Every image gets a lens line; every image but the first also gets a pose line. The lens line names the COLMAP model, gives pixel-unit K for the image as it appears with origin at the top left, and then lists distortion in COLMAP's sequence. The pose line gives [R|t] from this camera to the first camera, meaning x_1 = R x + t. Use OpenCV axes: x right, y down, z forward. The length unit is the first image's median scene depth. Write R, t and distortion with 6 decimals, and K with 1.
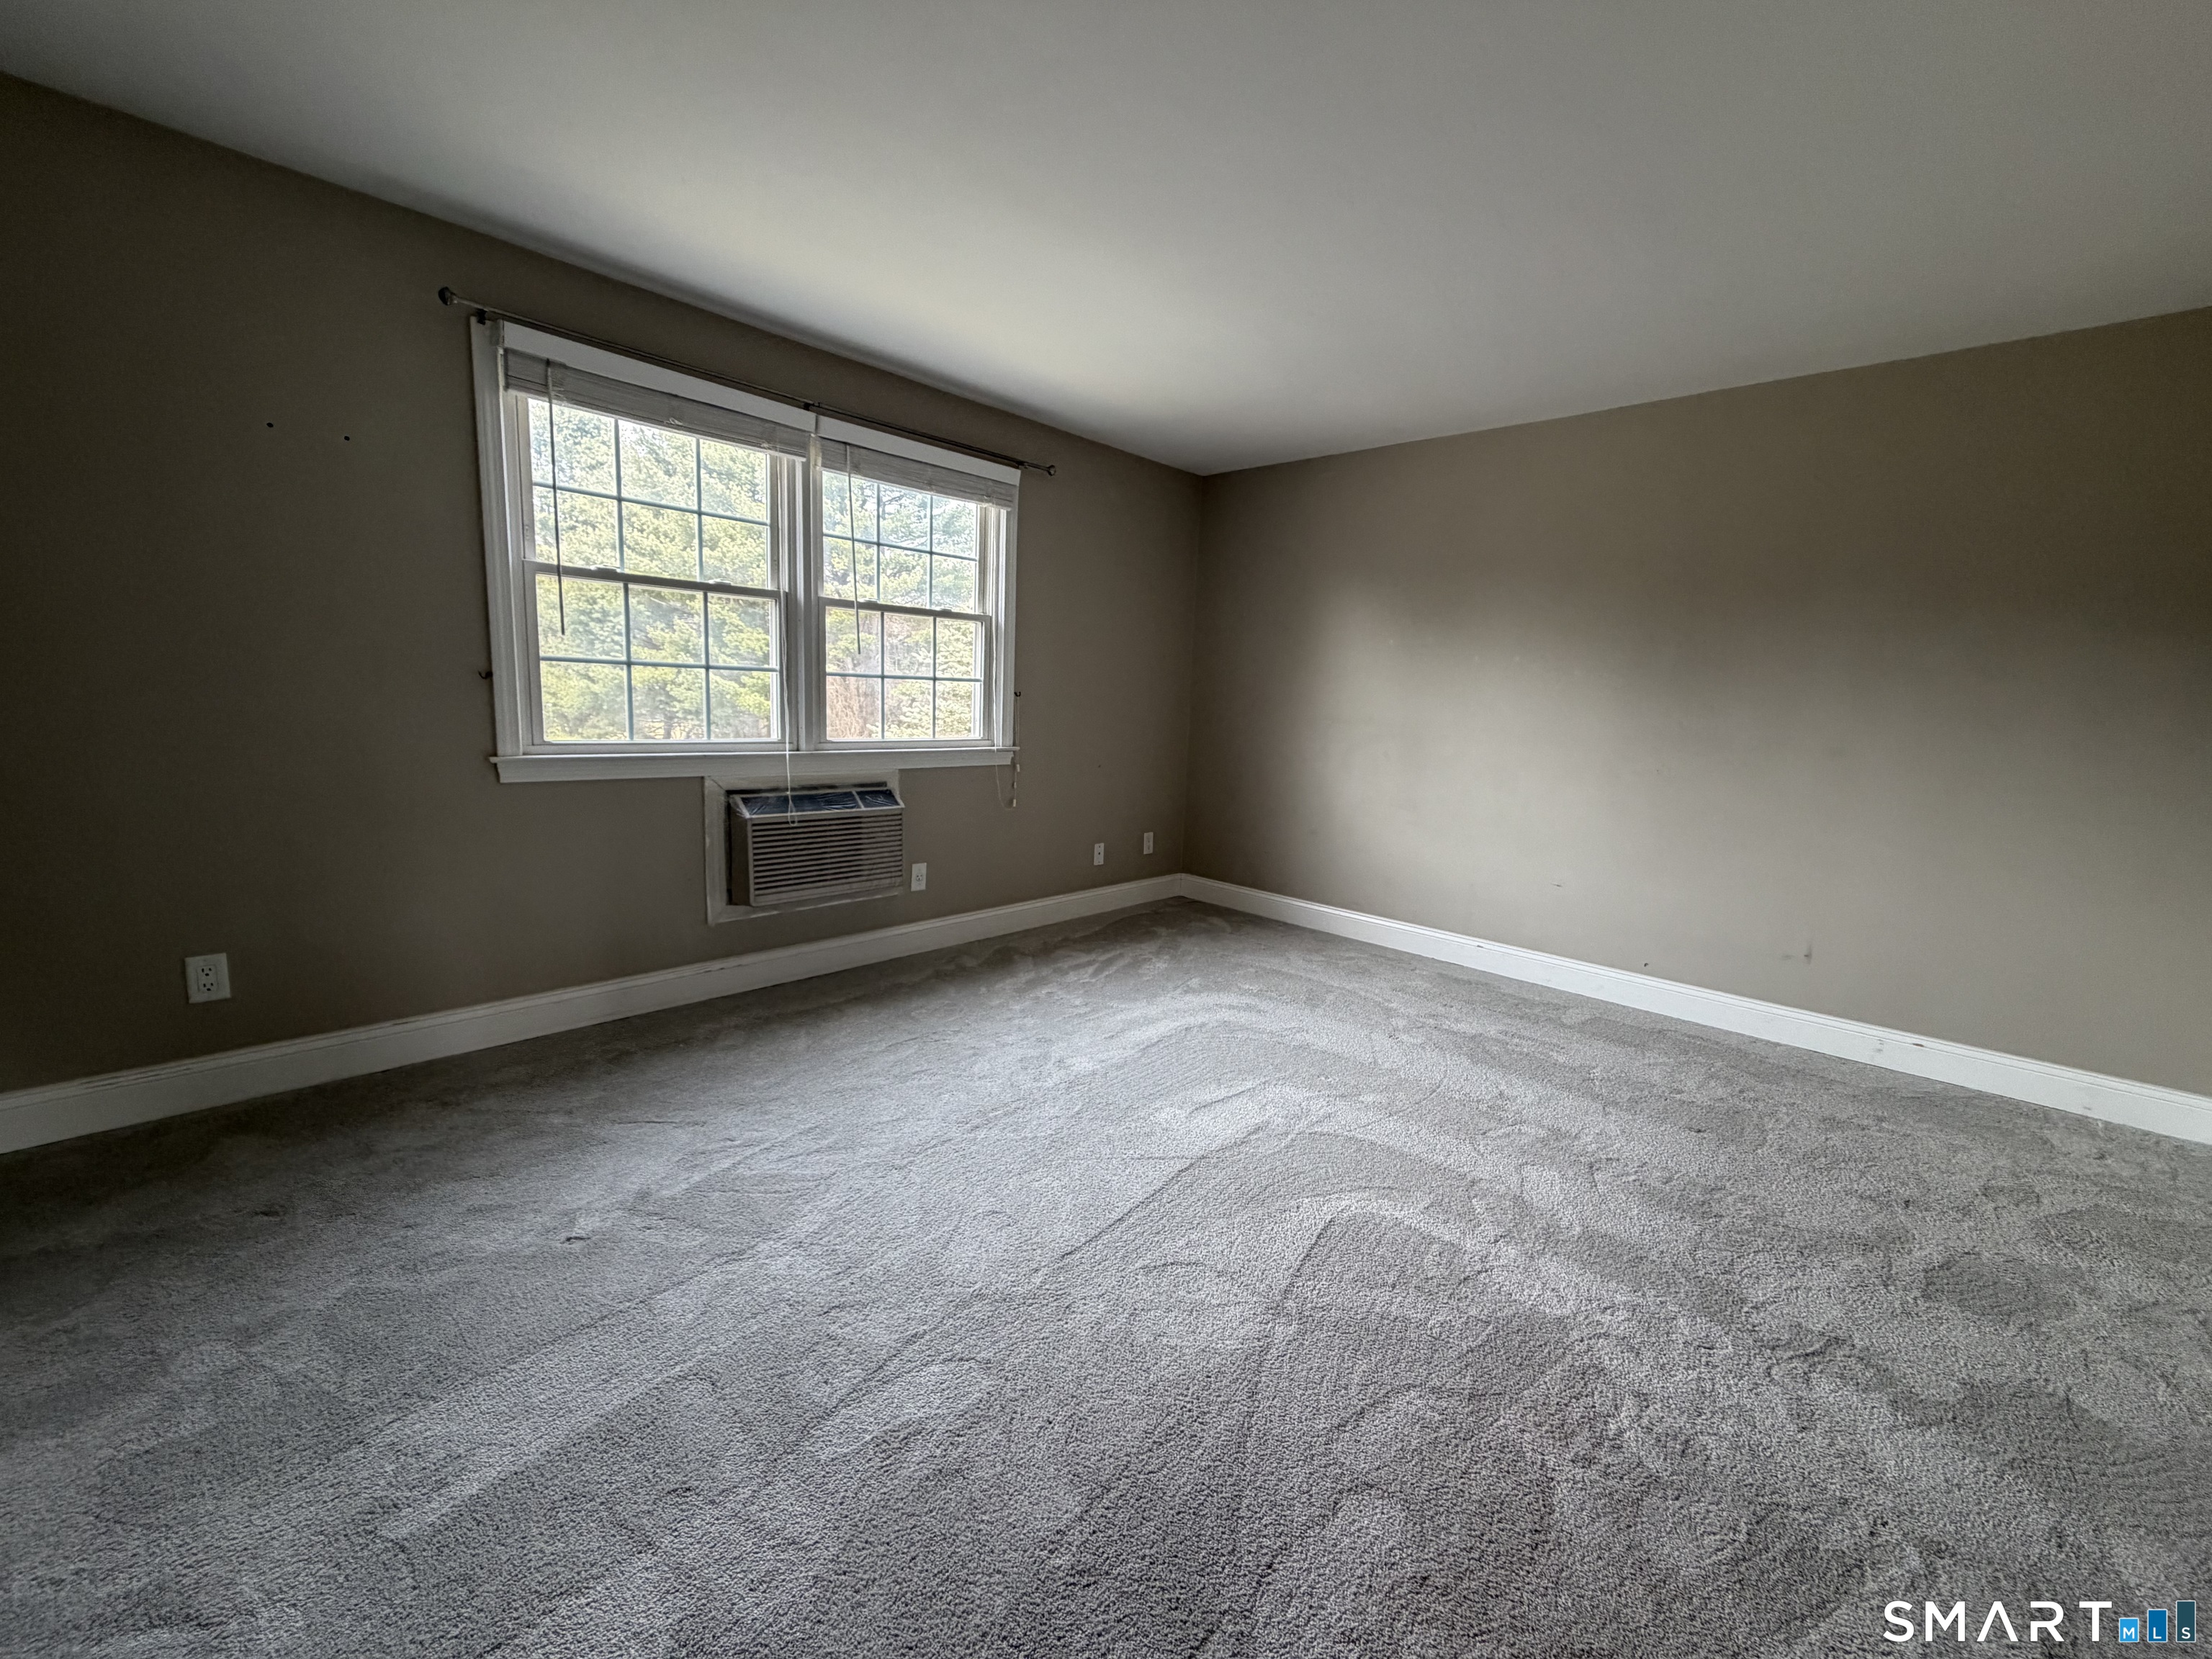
lens RADIAL K [[879.8, 0, 1106.2], [0, 879.8, 823.7], [0, 0, 1]] dist [0.000012, -0.000235]
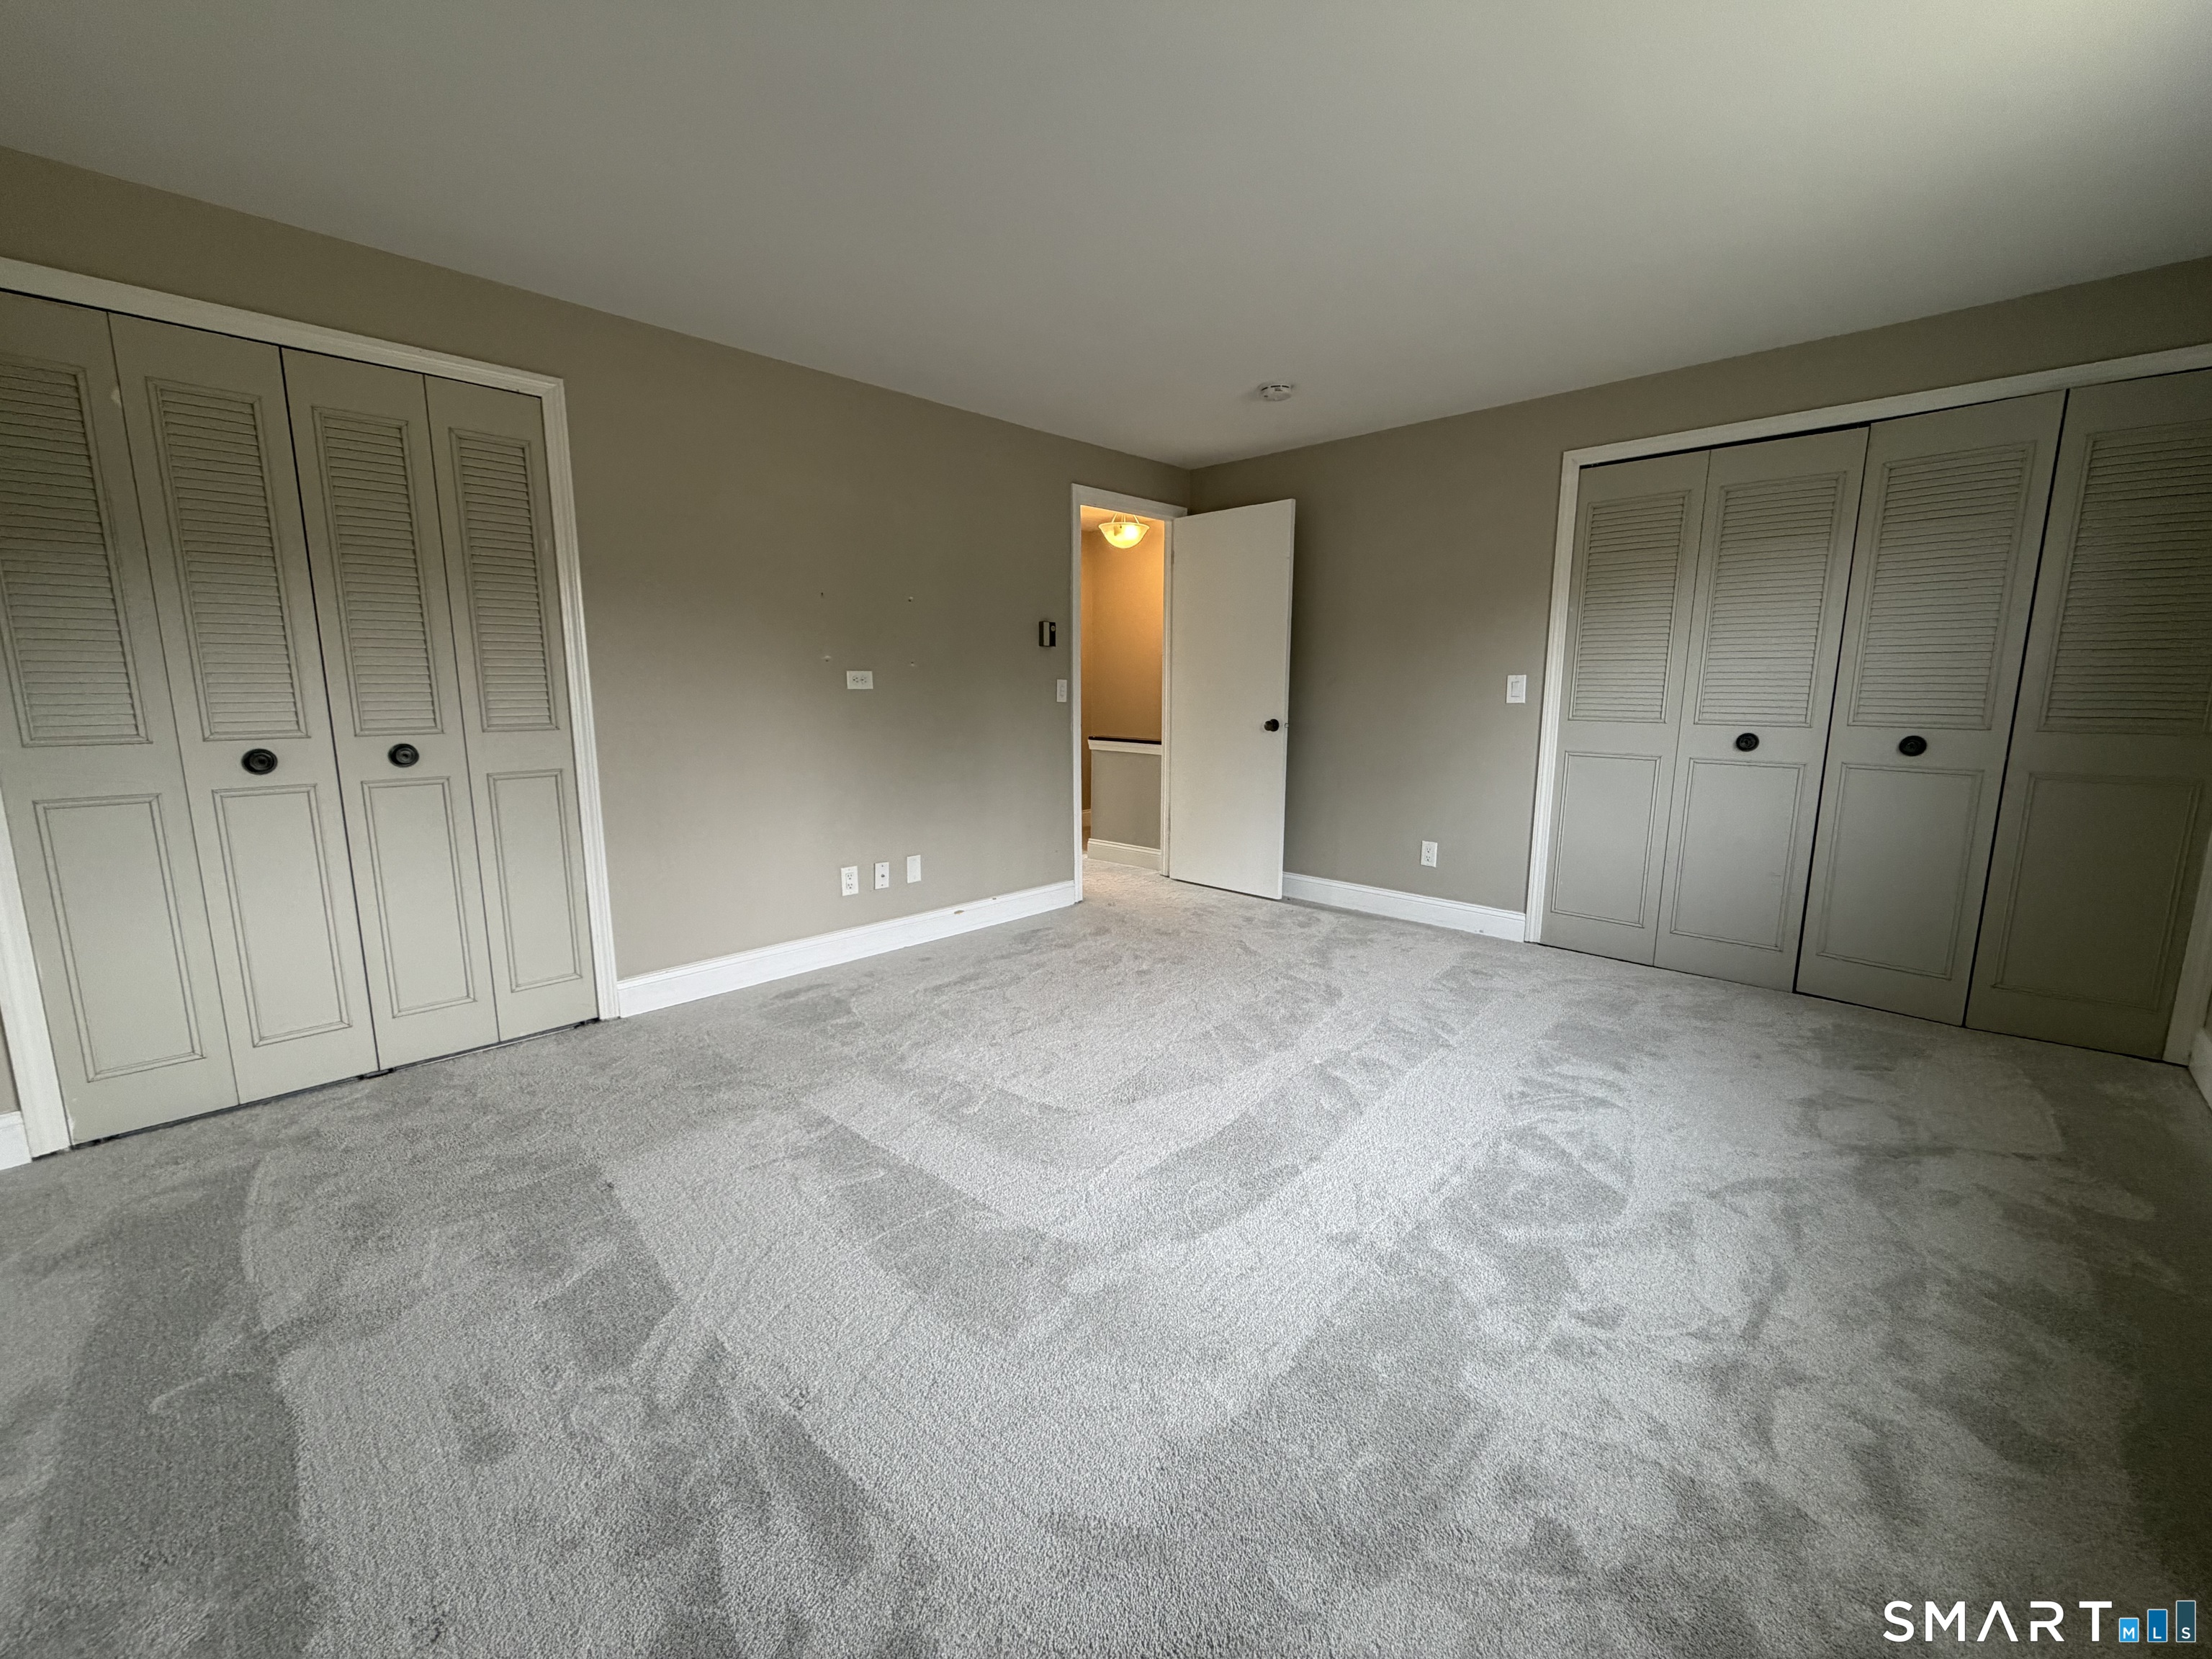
lens RADIAL K [[879.8, 0, 1103.4], [0, 879.8, 826.7], [0, 0, 1]] dist [0.000012, -0.000235]
pose [[-0.998963, -0.045533, -0.000597, 0.175221], [-0.043497, 0.950252, 0.308429, -0.182482], [-0.013476, 0.308135, -0.951247, 1.272245]]
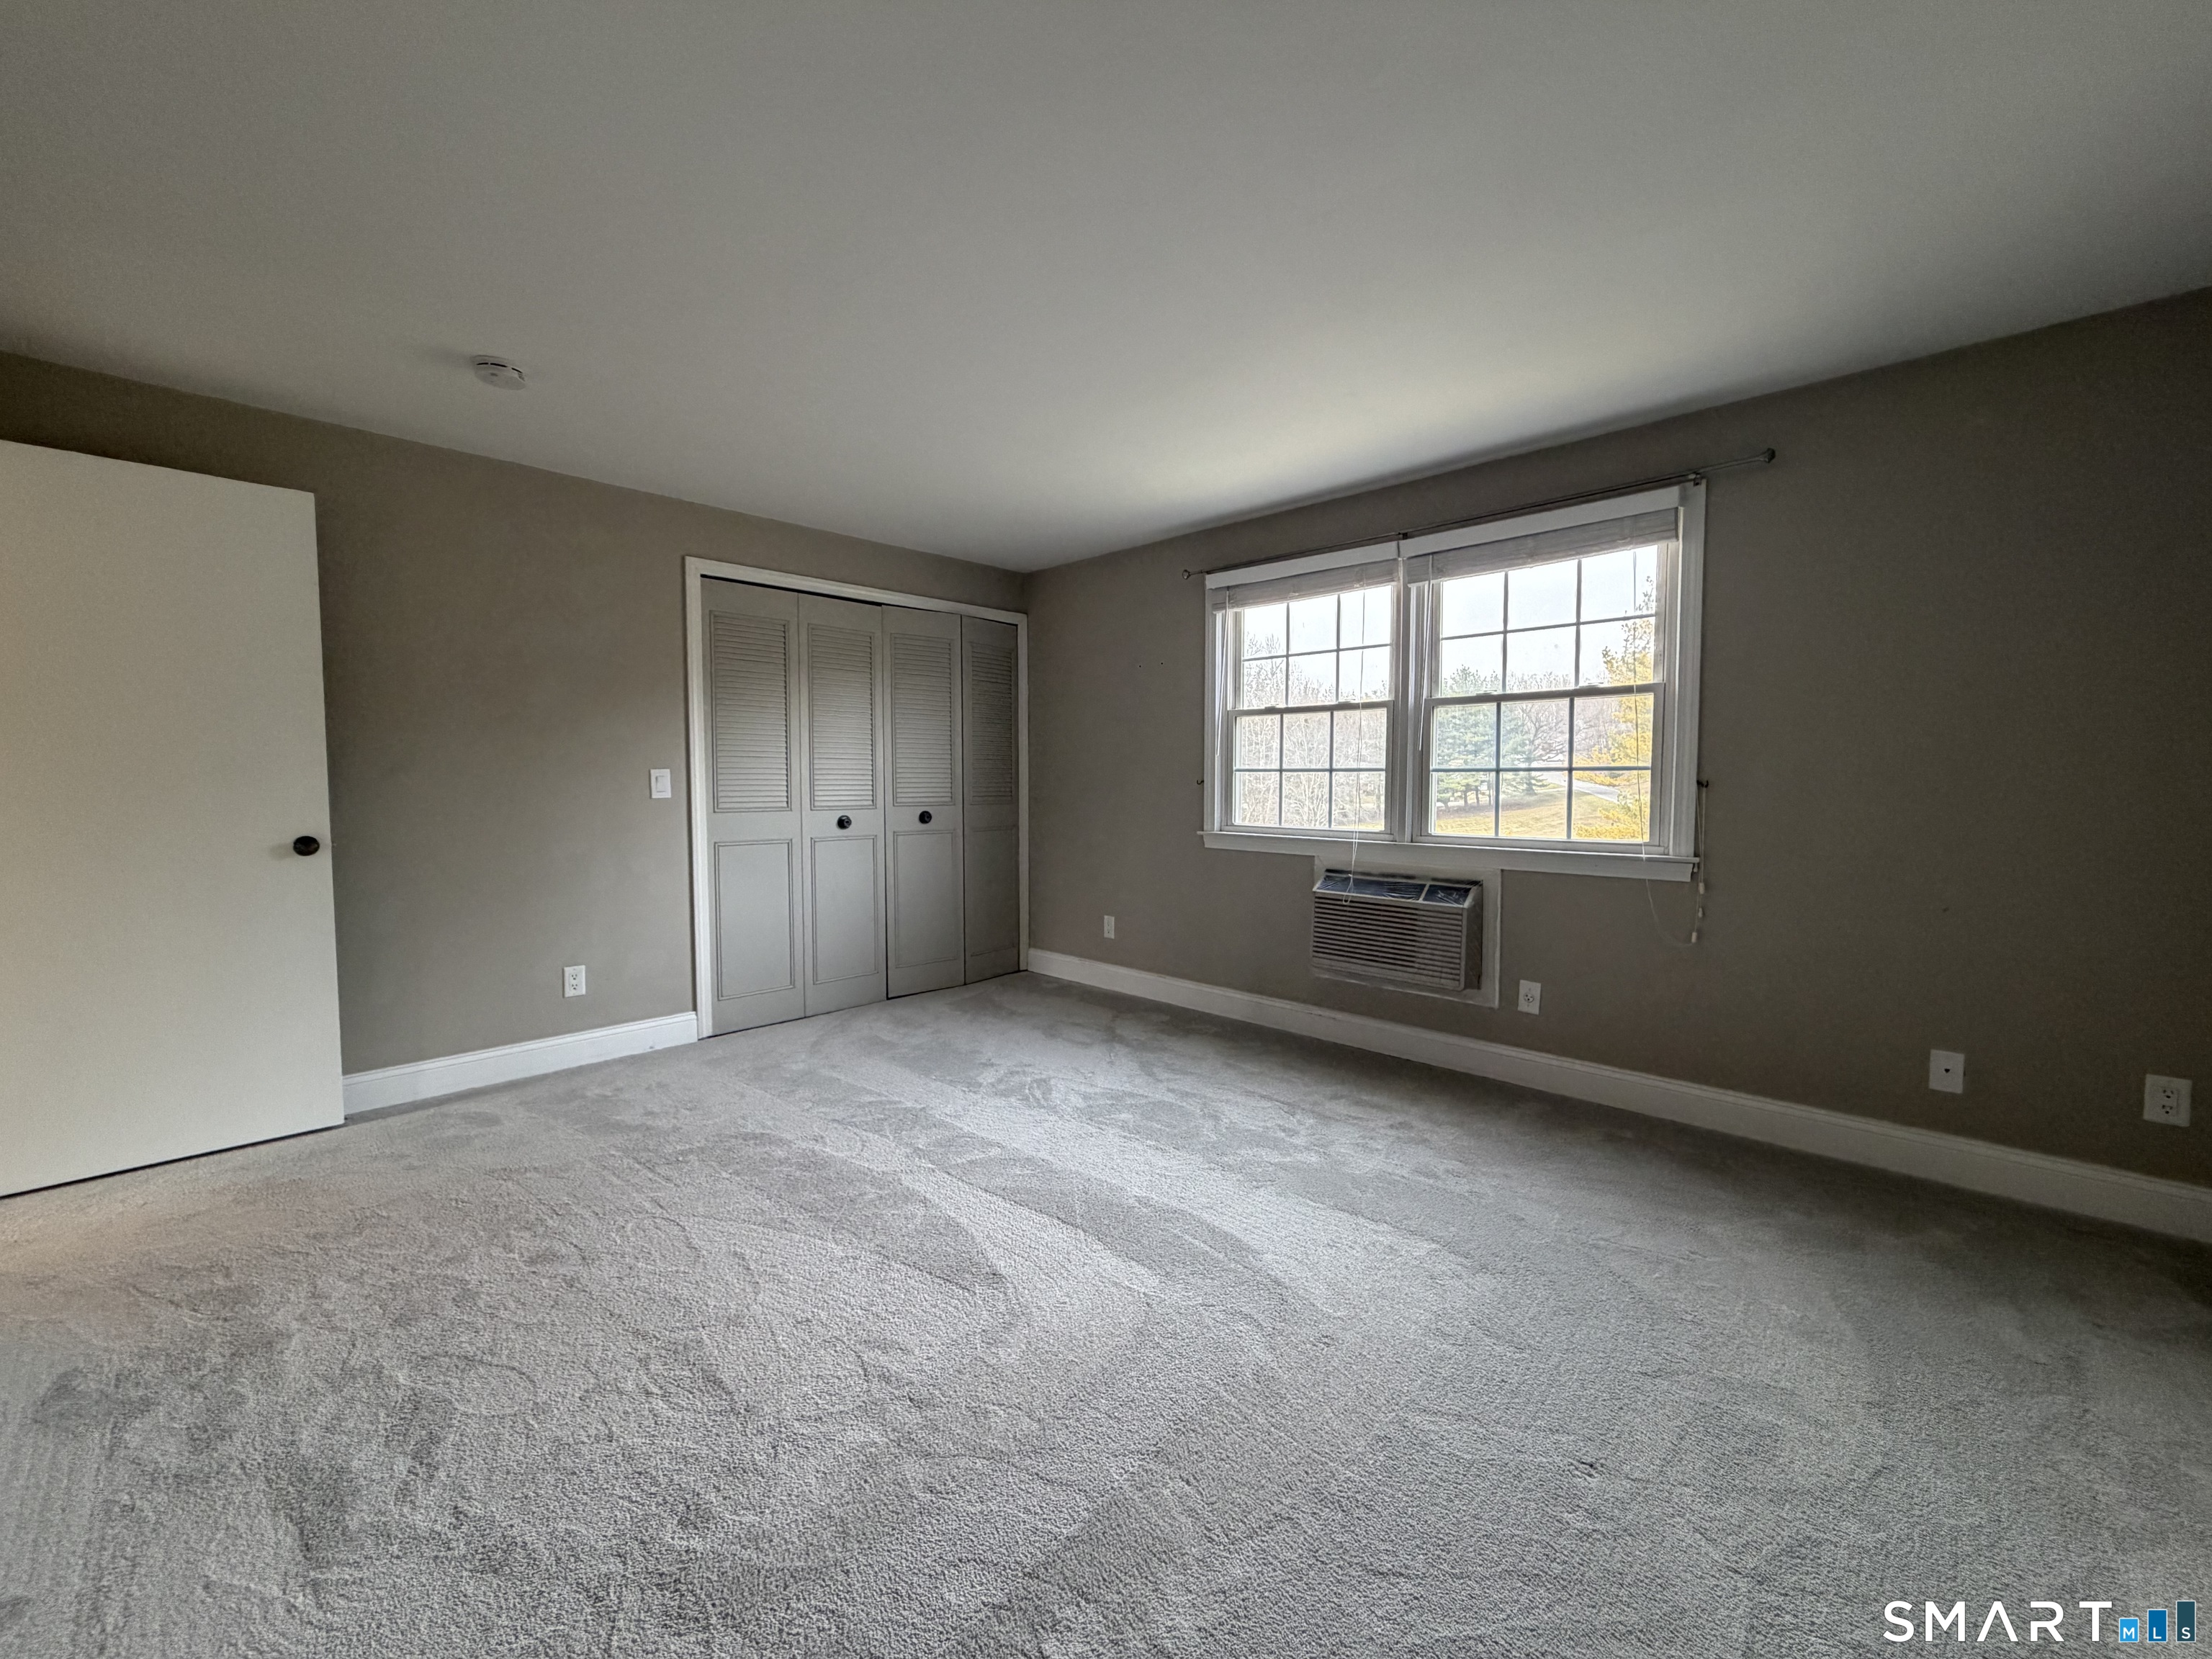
lens RADIAL K [[879.8, 0, 1096.8], [0, 879.8, 822.0], [0, 0, 1]] dist [0.000012, -0.000235]
pose [[-0.011923, 0.005208, -0.999915, 0.759660], [-0.149881, 0.988680, 0.006937, -0.059940], [0.988632, 0.149951, -0.011007, 0.655489]]
